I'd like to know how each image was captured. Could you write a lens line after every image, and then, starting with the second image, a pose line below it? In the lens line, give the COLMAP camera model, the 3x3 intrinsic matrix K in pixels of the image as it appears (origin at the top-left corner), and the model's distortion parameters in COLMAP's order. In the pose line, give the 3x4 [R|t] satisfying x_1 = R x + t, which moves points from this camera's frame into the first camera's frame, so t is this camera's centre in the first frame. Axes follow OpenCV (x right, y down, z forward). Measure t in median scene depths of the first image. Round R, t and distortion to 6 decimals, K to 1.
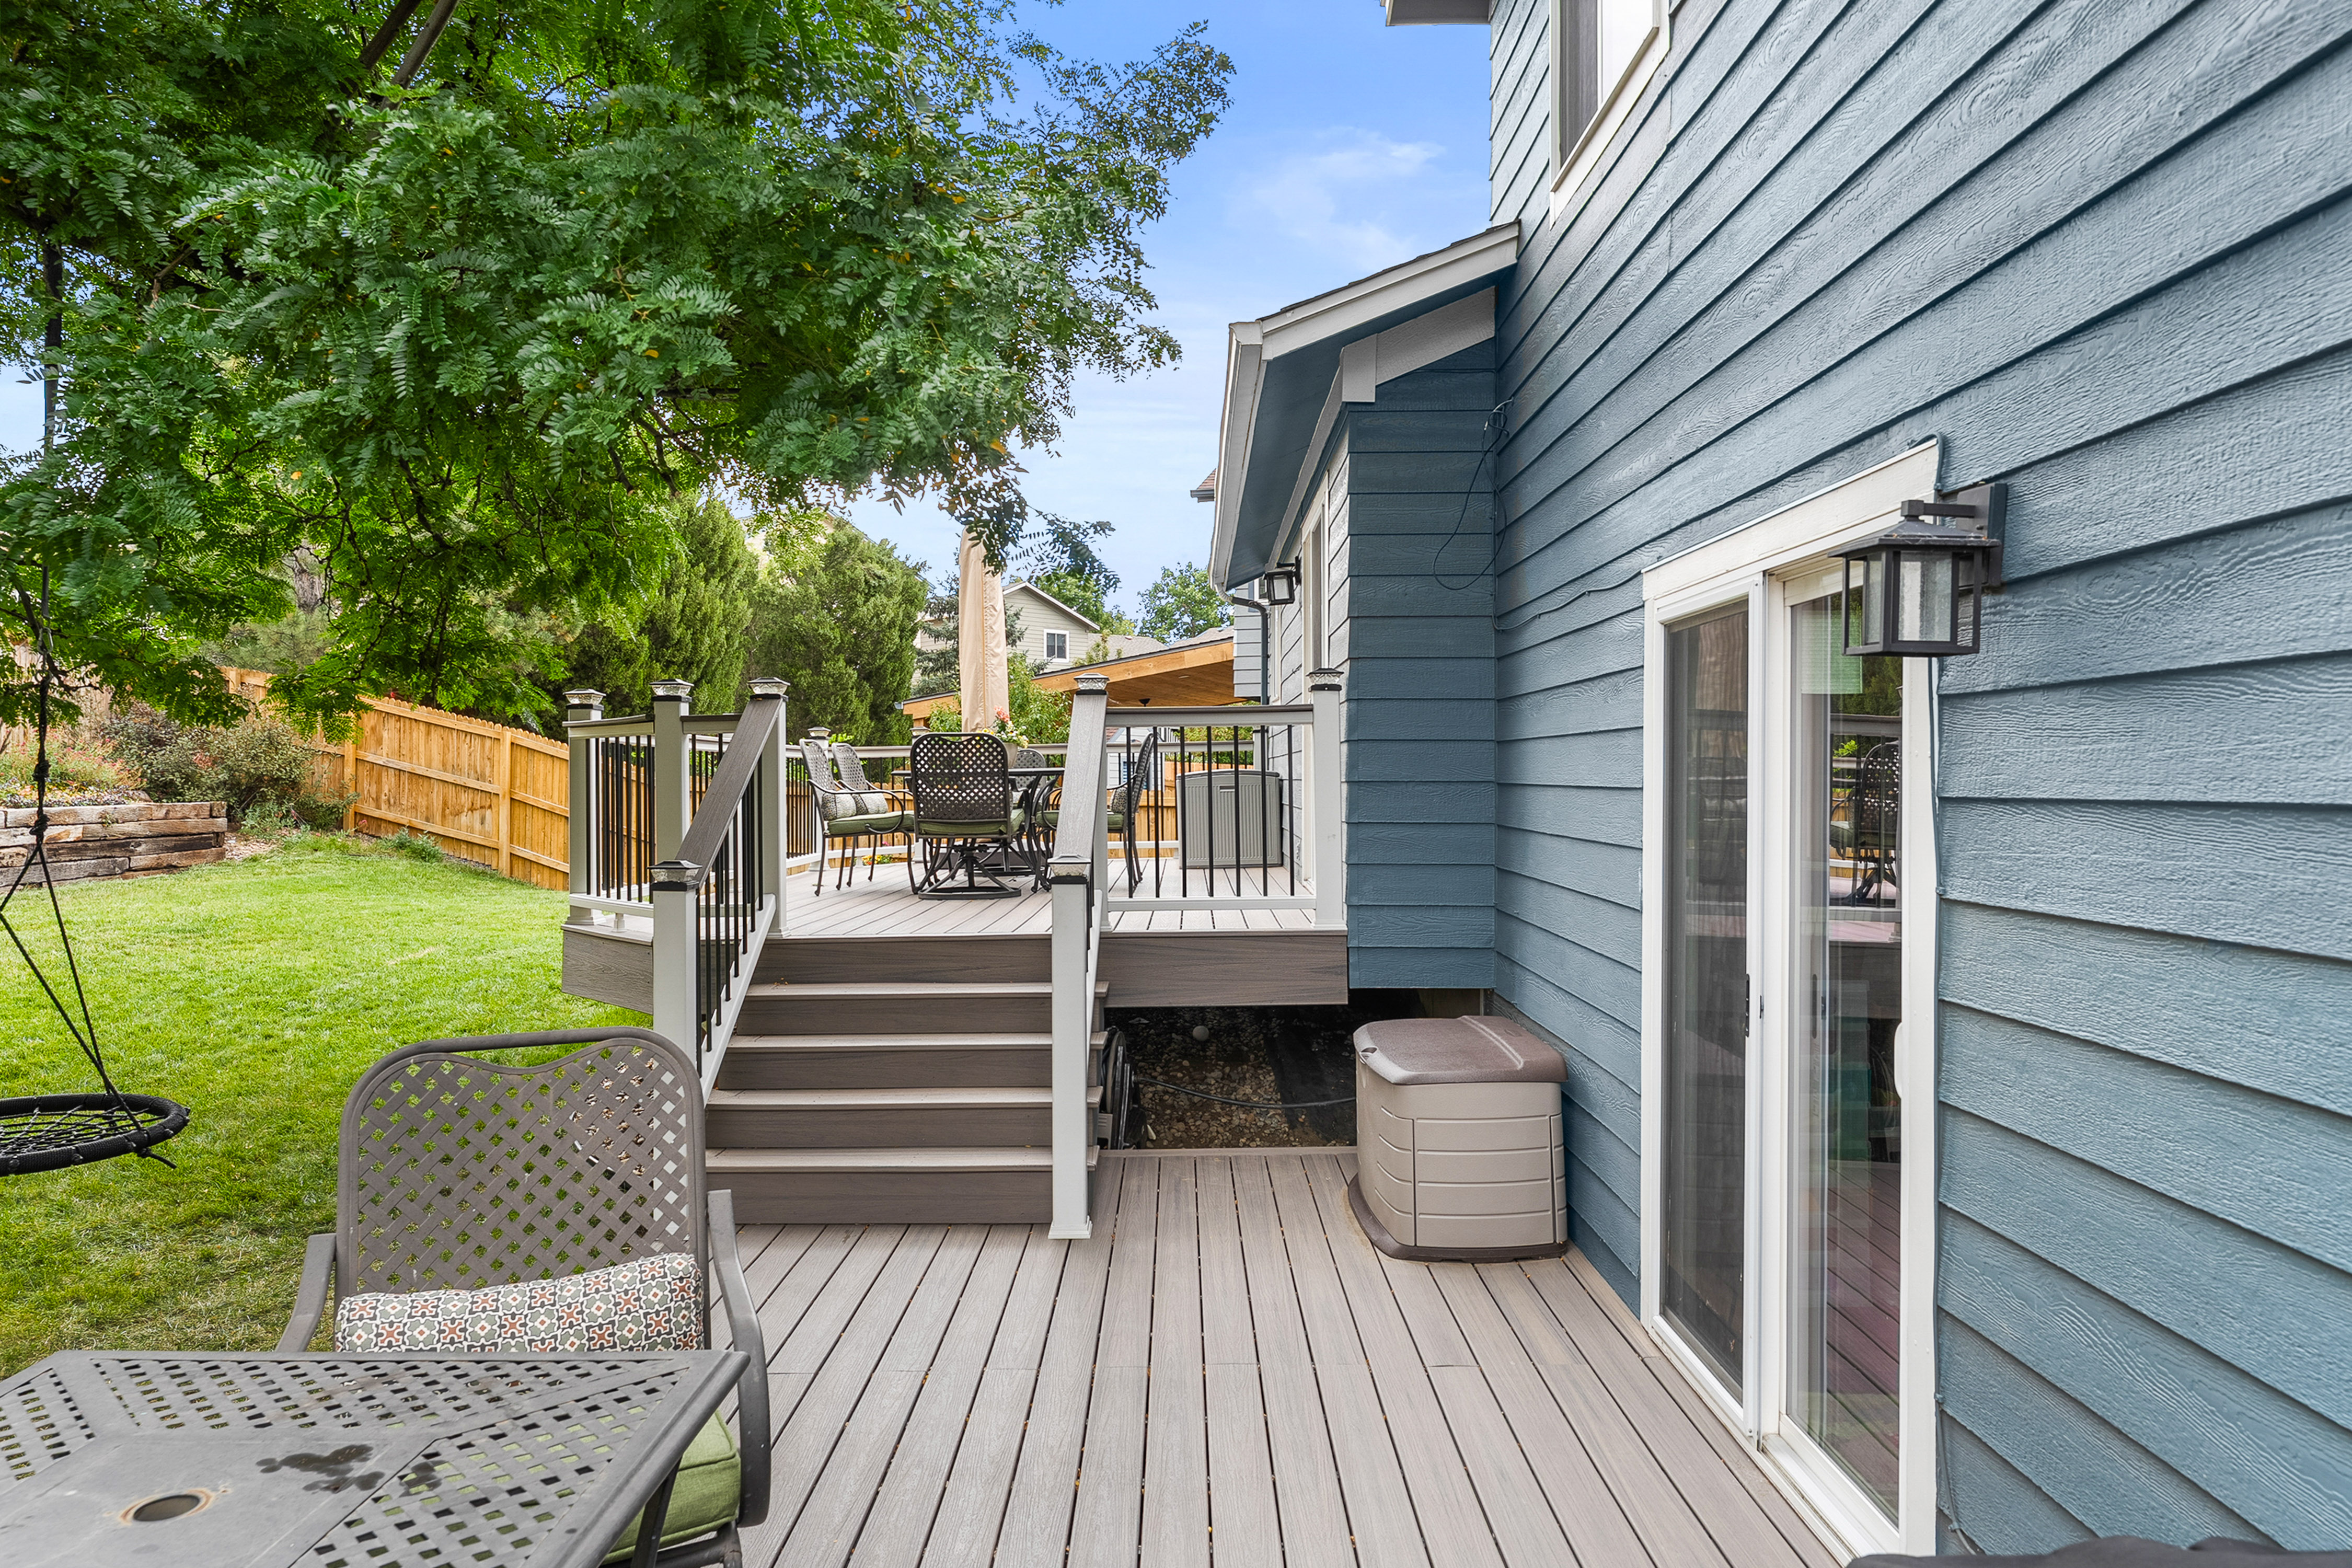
lens RADIAL K [[1510.6, 0, 1176.0], [0, 1510.6, 784.0], [0, 0, 1]] dist [0.000074, -0.000005]
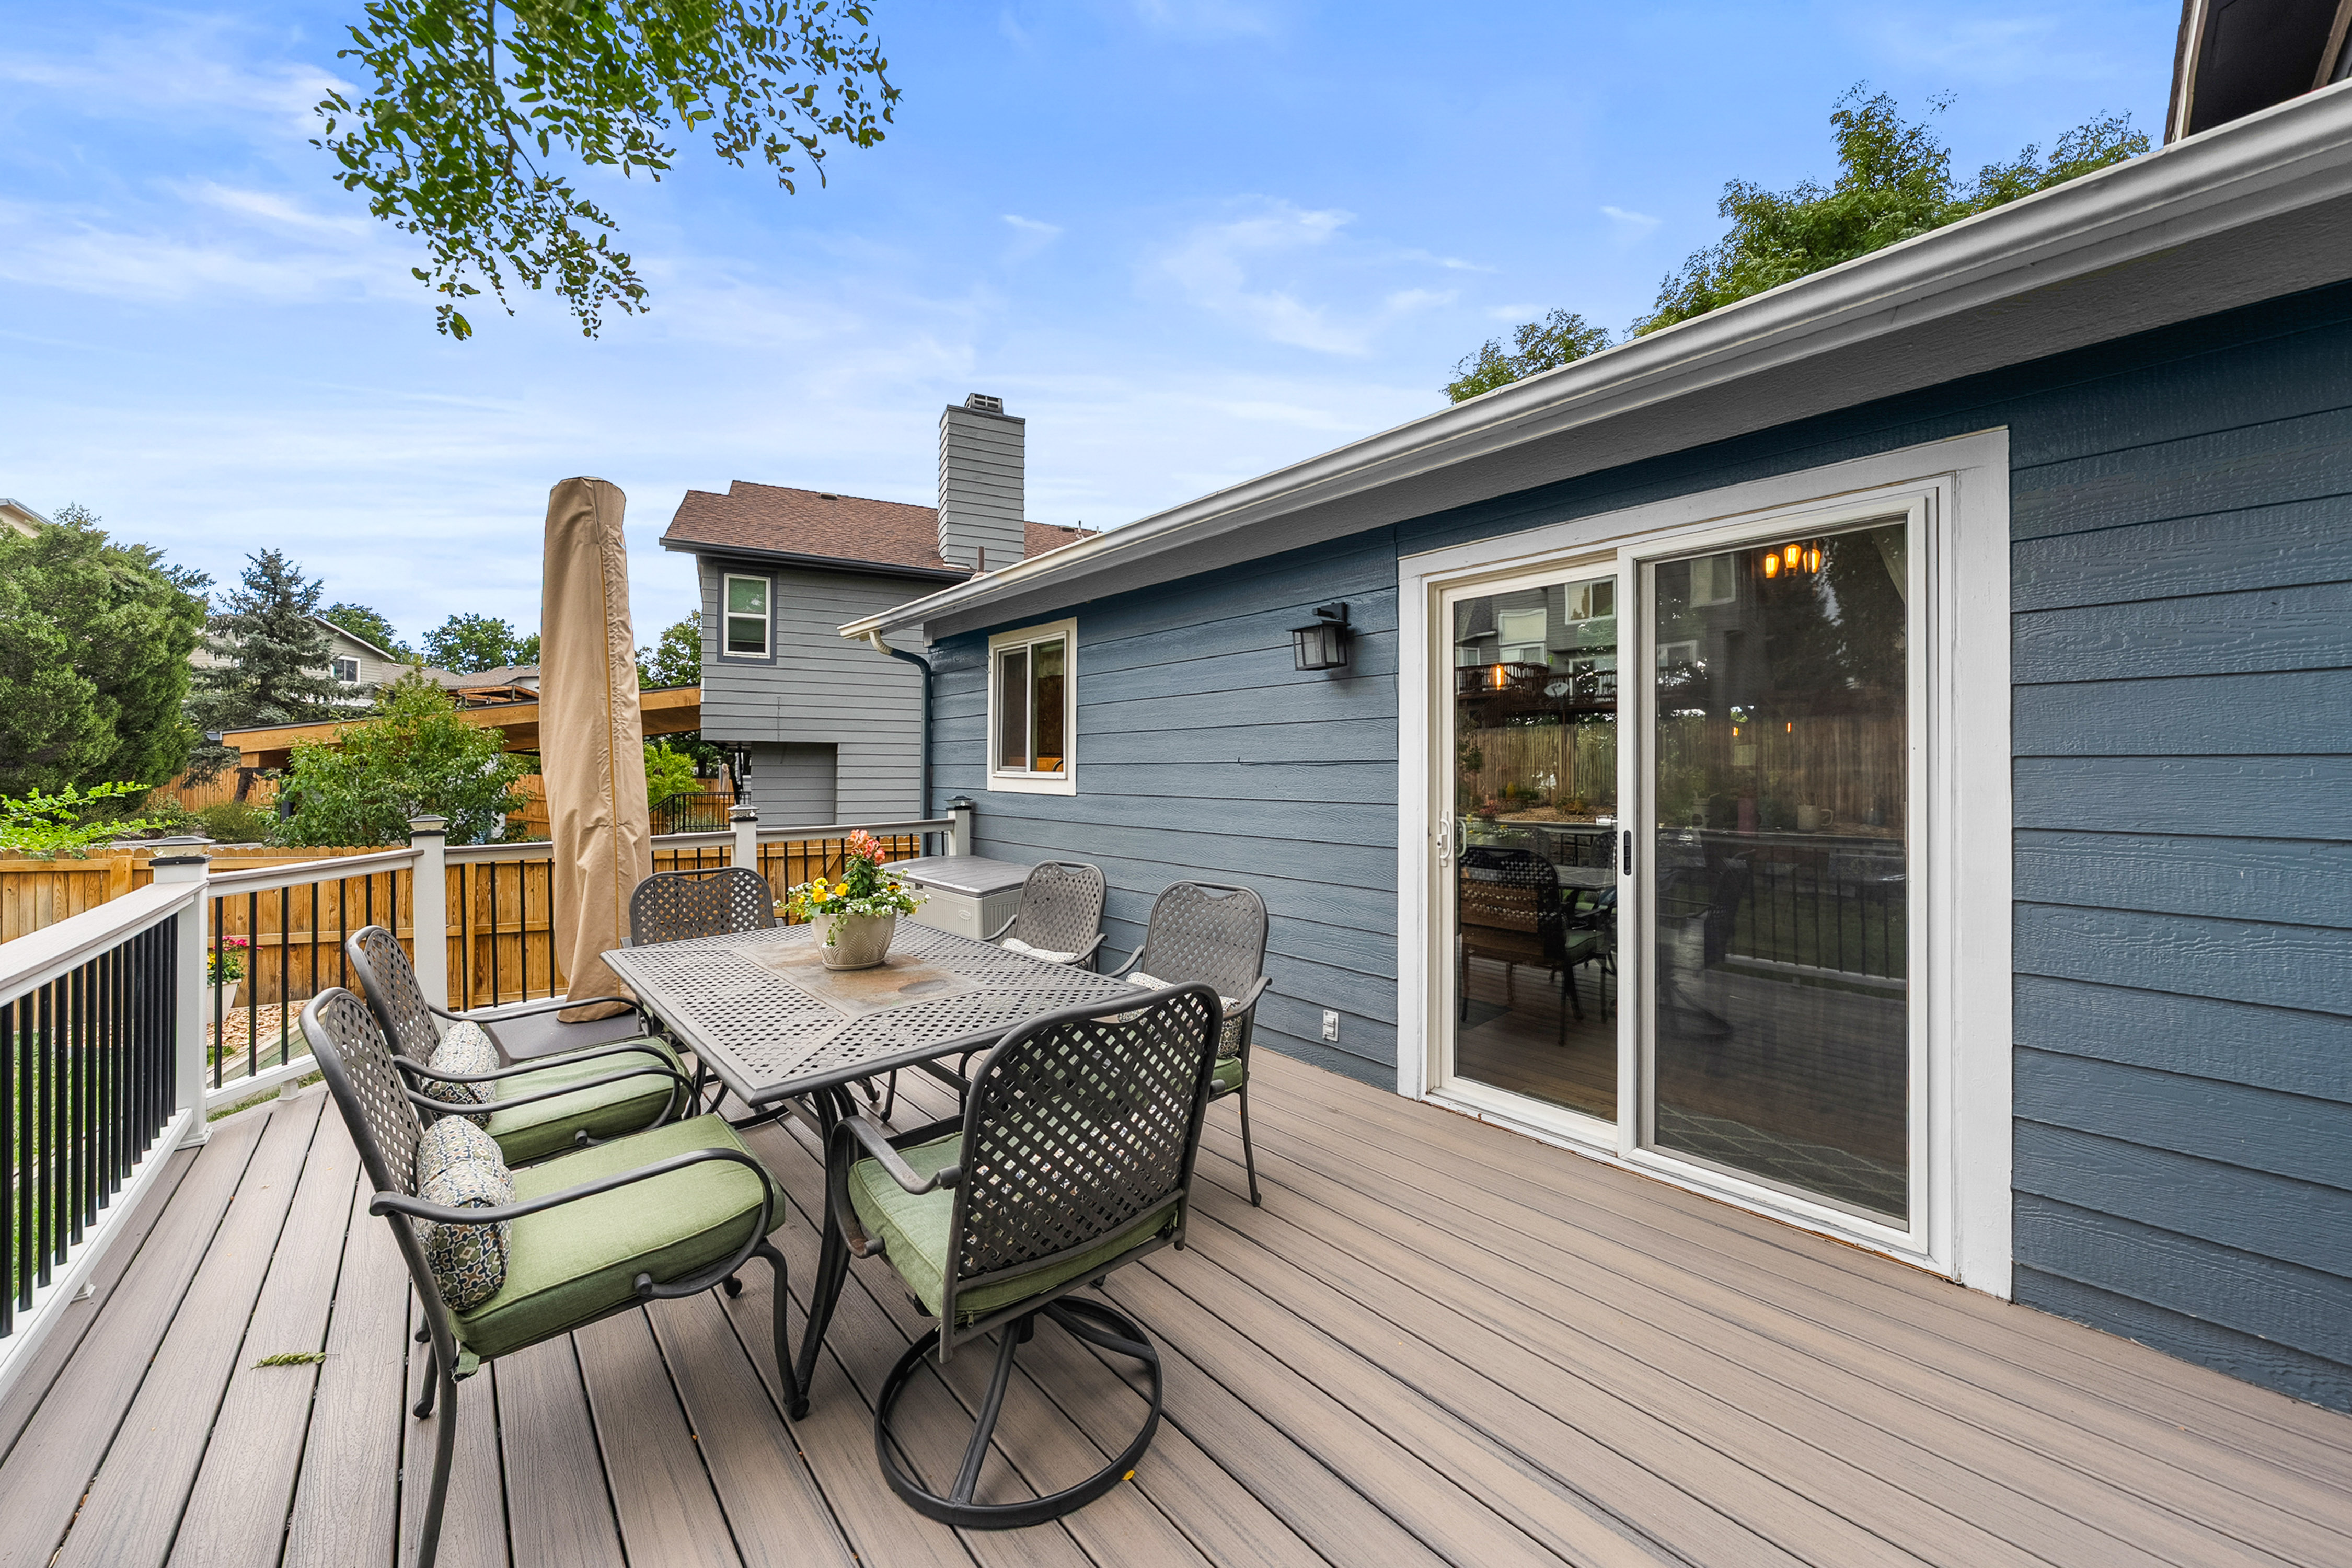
lens RADIAL K [[823.3, 0, 1173.9], [0, 823.3, 768.7], [0, 0, 1]] dist [-0.000719, -0.000083]
pose [[0.743322, 0.002935, 0.668927, -0.061809], [0.002315, 0.999973, -0.006960, -0.019384], [-0.668930, 0.006722, 0.743295, 0.207987]]
